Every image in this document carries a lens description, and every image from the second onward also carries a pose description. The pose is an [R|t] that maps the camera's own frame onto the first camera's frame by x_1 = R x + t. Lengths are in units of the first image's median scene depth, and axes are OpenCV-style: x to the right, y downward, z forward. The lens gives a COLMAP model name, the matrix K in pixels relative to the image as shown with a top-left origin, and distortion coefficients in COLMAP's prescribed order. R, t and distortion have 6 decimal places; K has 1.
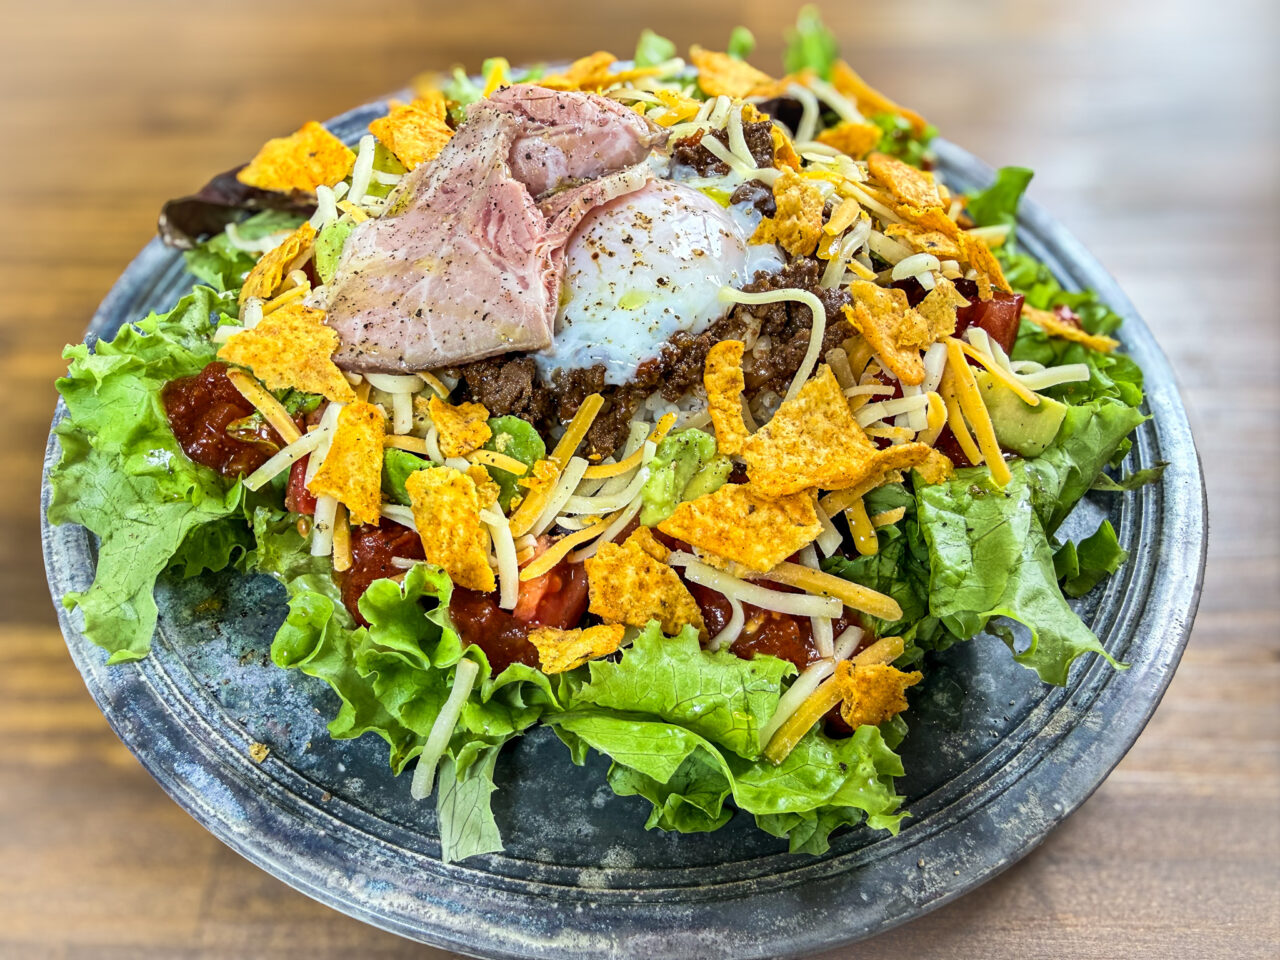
lens RADIAL K [[961.3, 0, 640.0], [0, 961.3, 480.0], [0, 0, 1]] dist [0.007023, -0.010064]
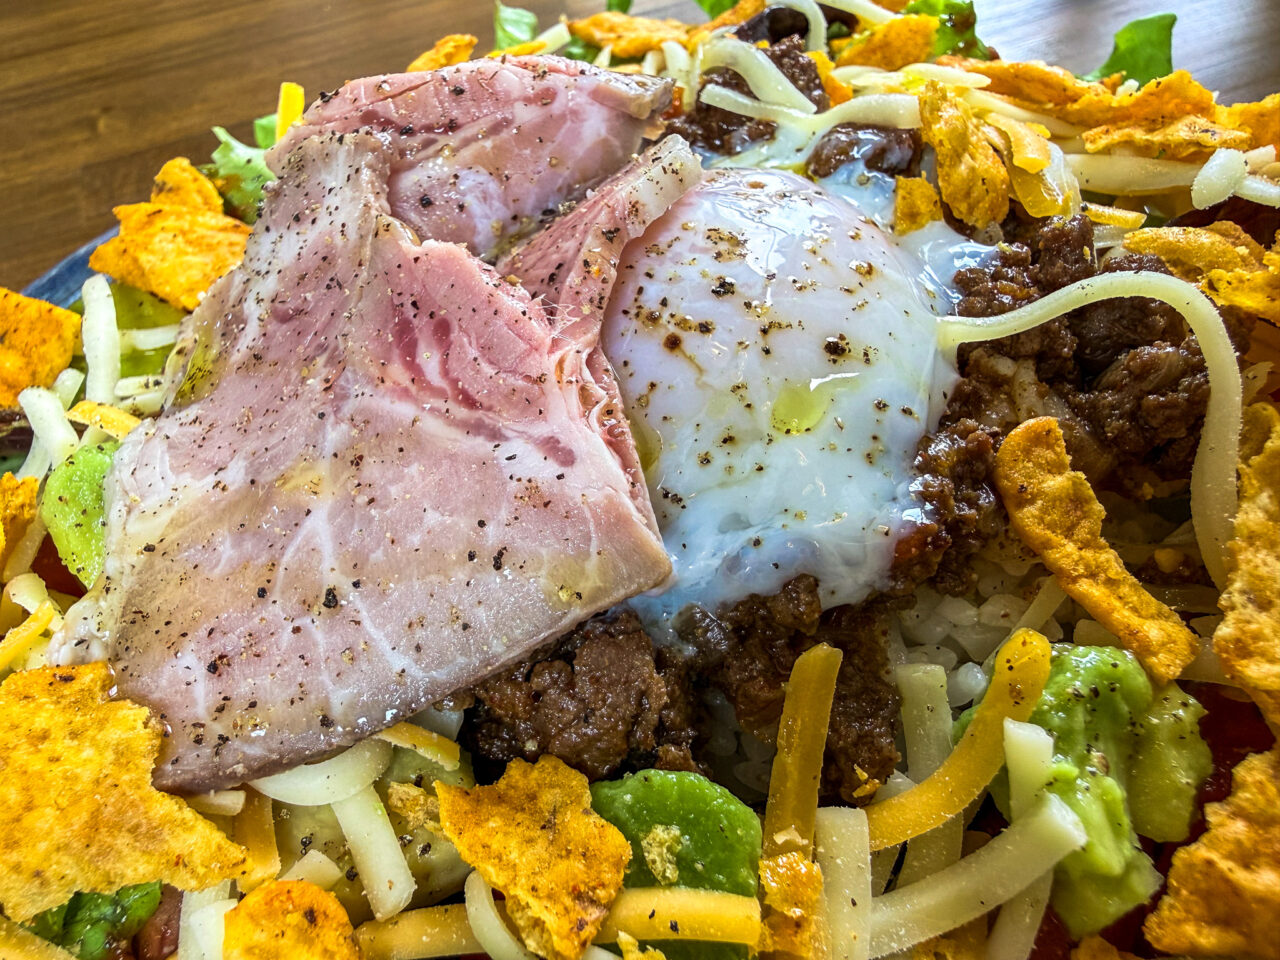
lens RADIAL K [[961.3, 0, 640.0], [0, 961.3, 480.0], [0, 0, 1]] dist [0.007023, -0.010064]
pose [[0.930730, -0.330920, 0.155671, -0.149989], [0.340705, 0.939307, -0.040272, -0.156871], [-0.132897, 0.090520, 0.986988, 0.553956]]
